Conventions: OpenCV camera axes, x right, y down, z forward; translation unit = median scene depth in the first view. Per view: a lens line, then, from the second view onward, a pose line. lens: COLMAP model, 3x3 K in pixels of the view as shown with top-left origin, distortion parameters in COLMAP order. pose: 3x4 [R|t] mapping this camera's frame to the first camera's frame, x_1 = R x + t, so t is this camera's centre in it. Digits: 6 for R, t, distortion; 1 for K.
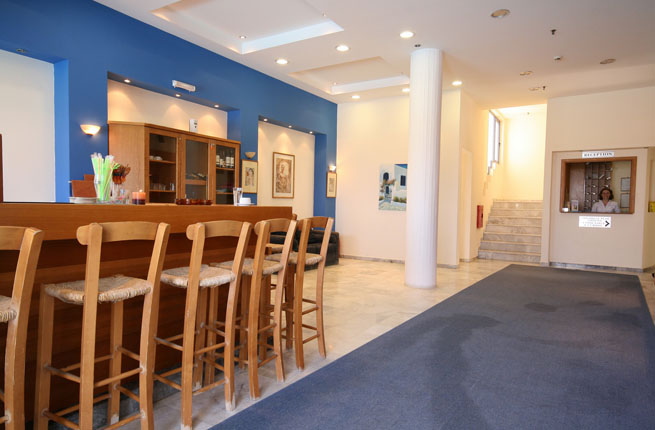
lens RADIAL K [[425.5, 0, 327.5], [0, 425.5, 215.0], [0, 0, 1]] dist [0.001318, 0.000188]
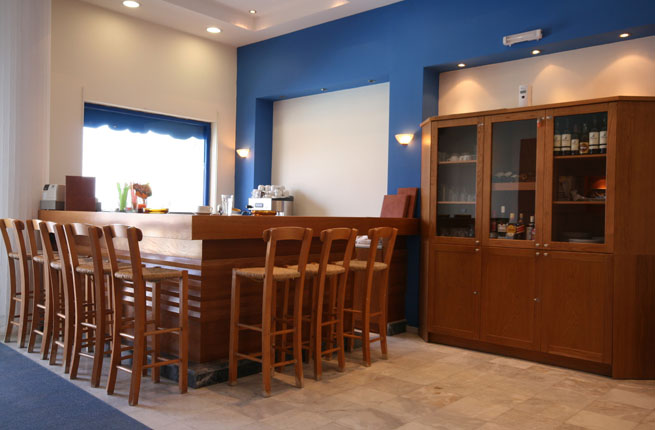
lens RADIAL K [[557.6, 0, 327.2], [0, 557.6, 227.4], [0, 0, 1]] dist [0.005565, 0.010326]
pose [[-0.179916, -0.002247, -0.983679, 0.564094], [-0.052611, 0.998588, 0.007342, -0.008984], [0.982274, 0.053074, -0.179780, 0.915169]]
